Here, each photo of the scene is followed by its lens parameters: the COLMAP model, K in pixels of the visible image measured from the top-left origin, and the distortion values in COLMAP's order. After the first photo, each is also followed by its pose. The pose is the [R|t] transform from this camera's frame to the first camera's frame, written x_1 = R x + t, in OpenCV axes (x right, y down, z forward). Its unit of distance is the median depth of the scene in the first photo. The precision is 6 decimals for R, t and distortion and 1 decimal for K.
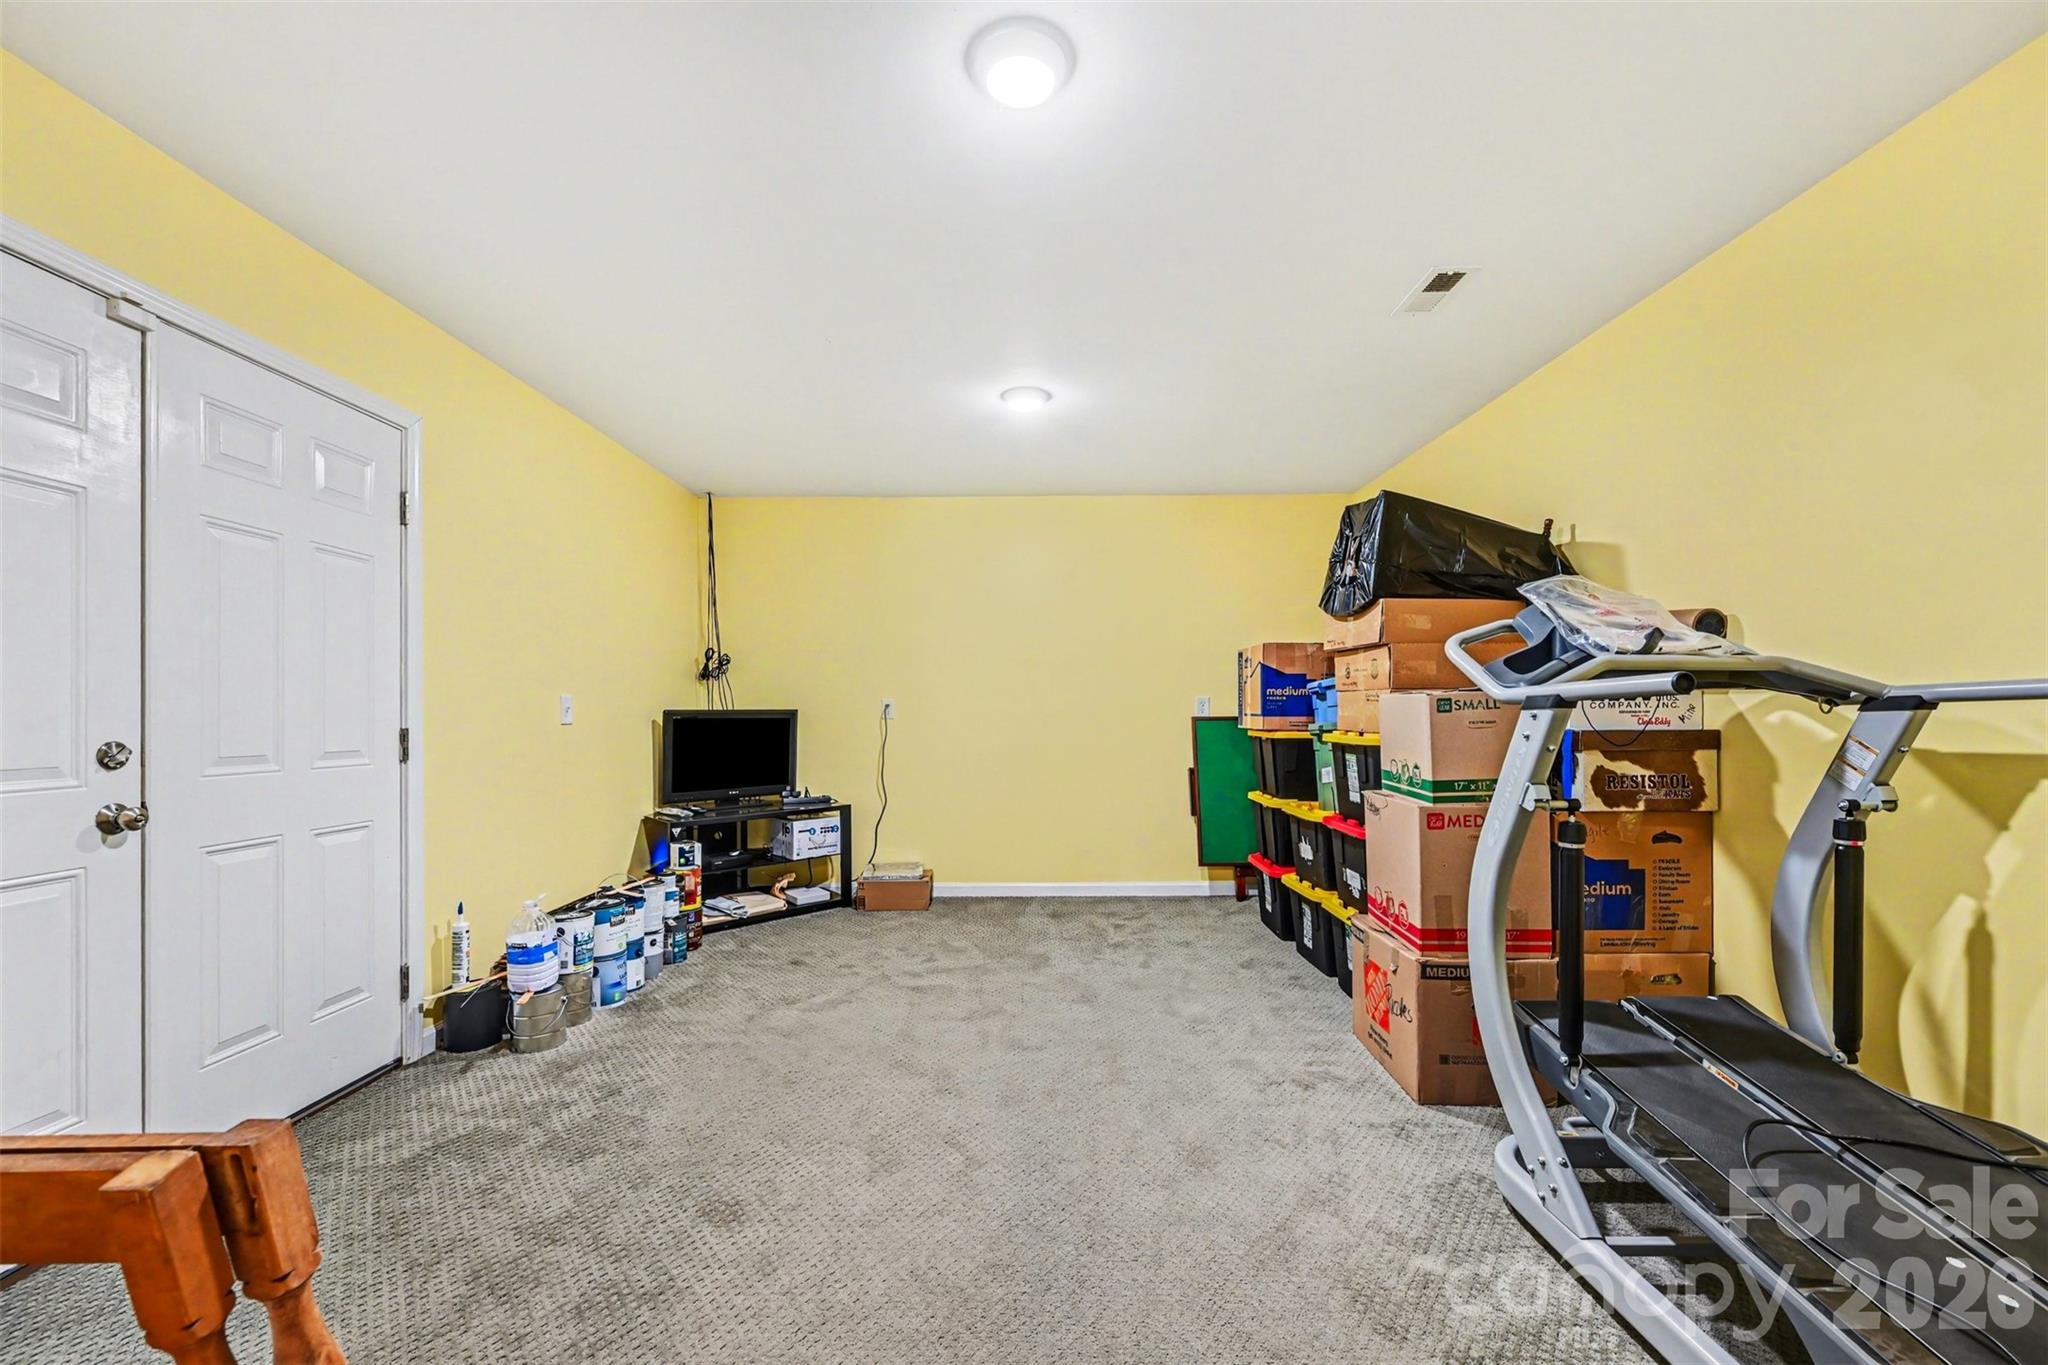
lens RADIAL K [[824.3, 0, 1034.0], [0, 824.3, 707.0], [0, 0, 1]] dist [-0.001490, -0.000240]
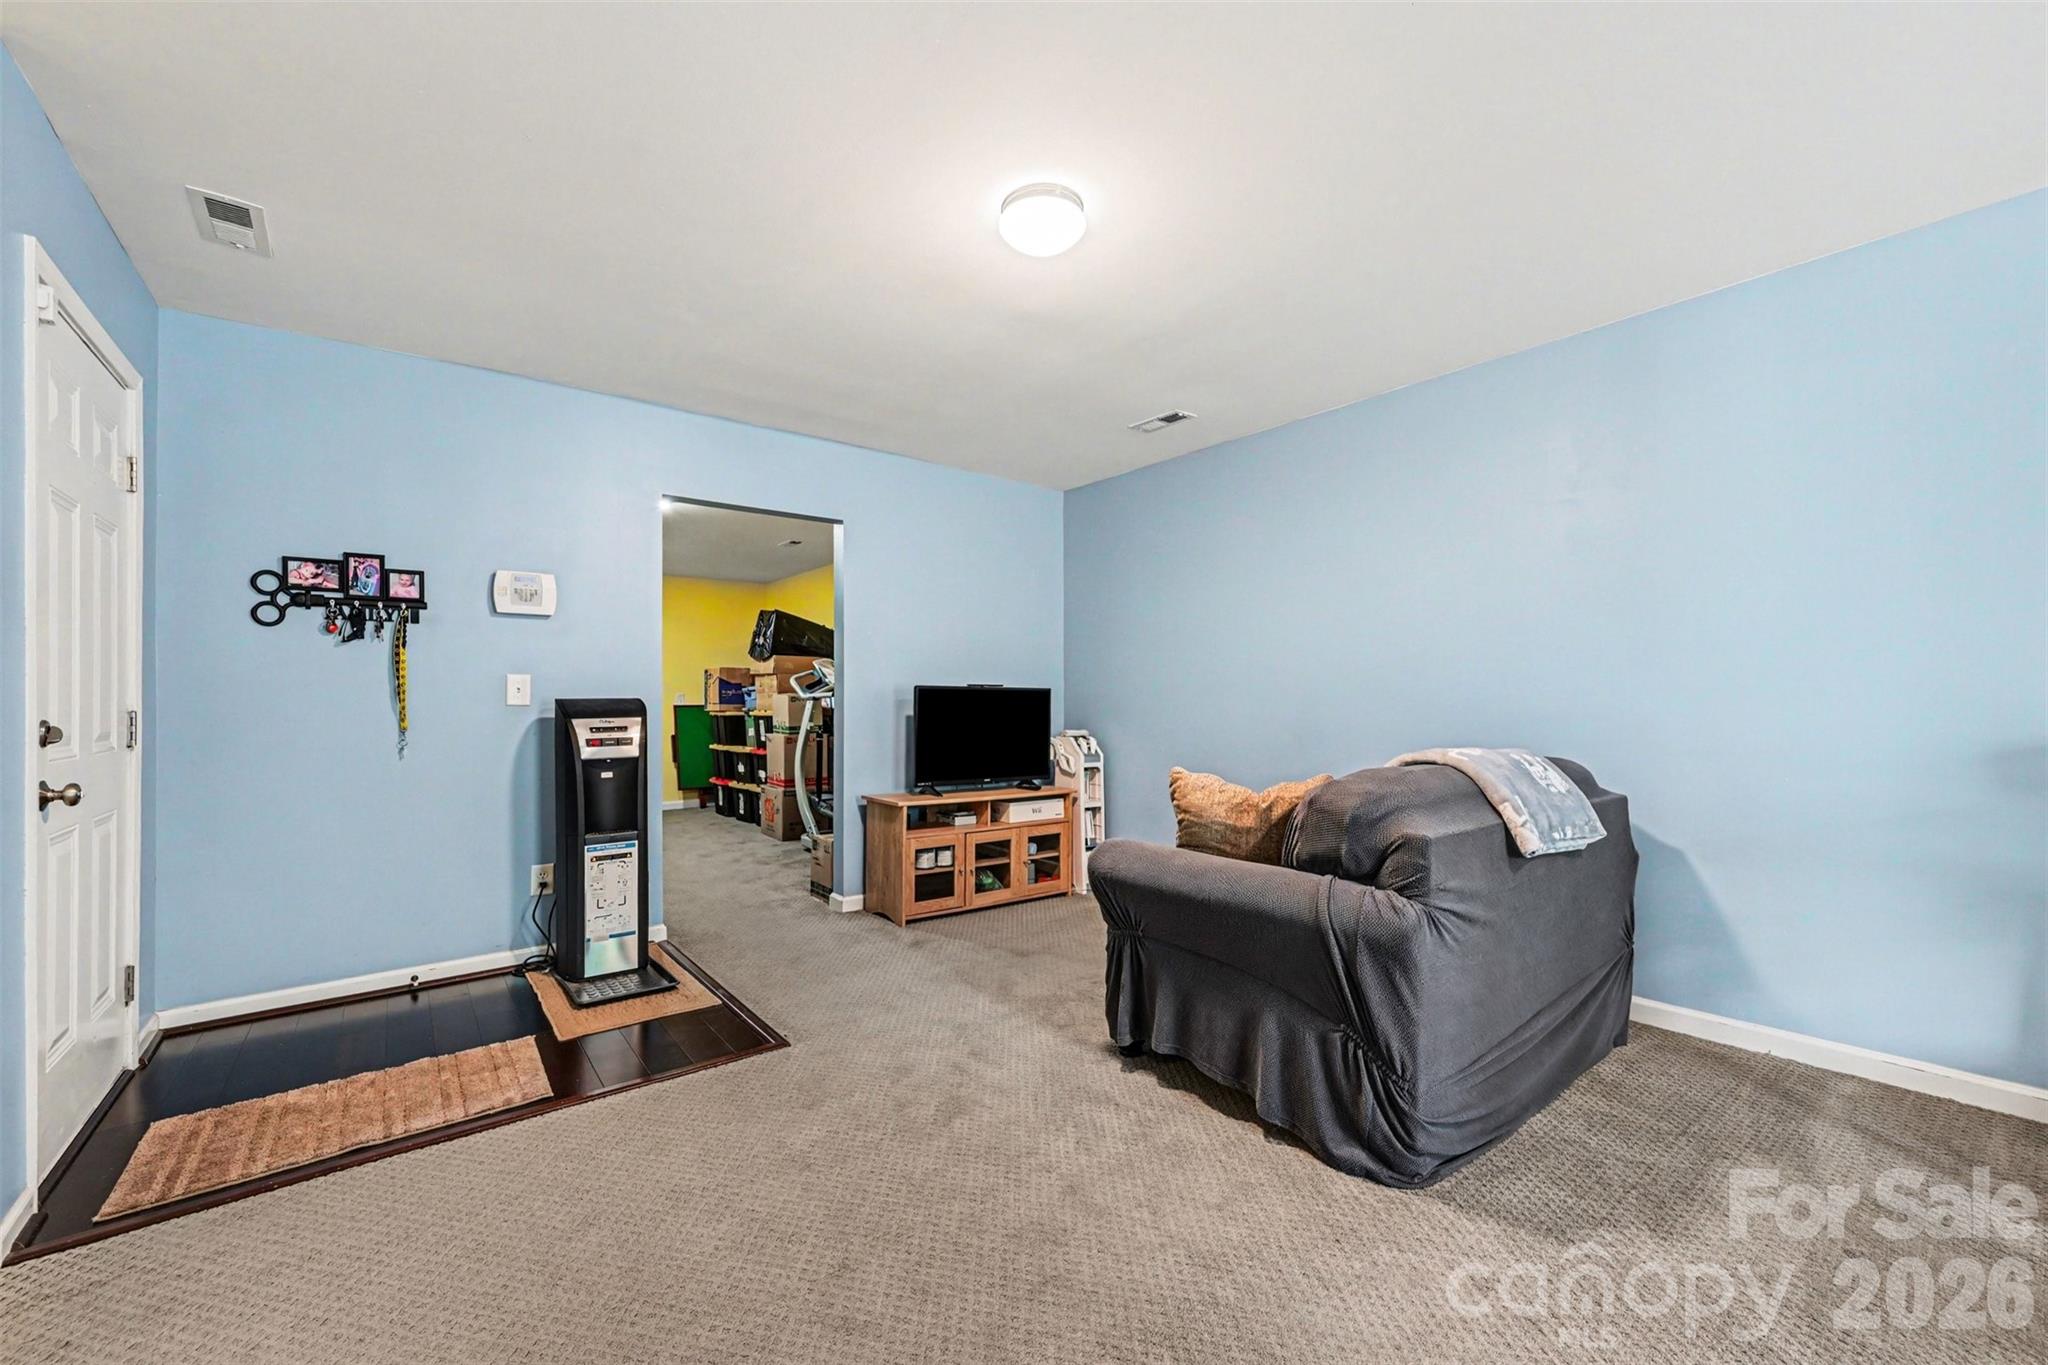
lens RADIAL K [[824.3, 0, 1034.0], [0, 824.3, 707.0], [0, 0, 1]] dist [-0.001490, -0.000240]
pose [[0.784371, 0.004816, 0.620274, -0.411525], [-0.008622, 0.999958, 0.003140, 0.006055], [-0.620232, -0.007811, 0.784379, -1.178017]]
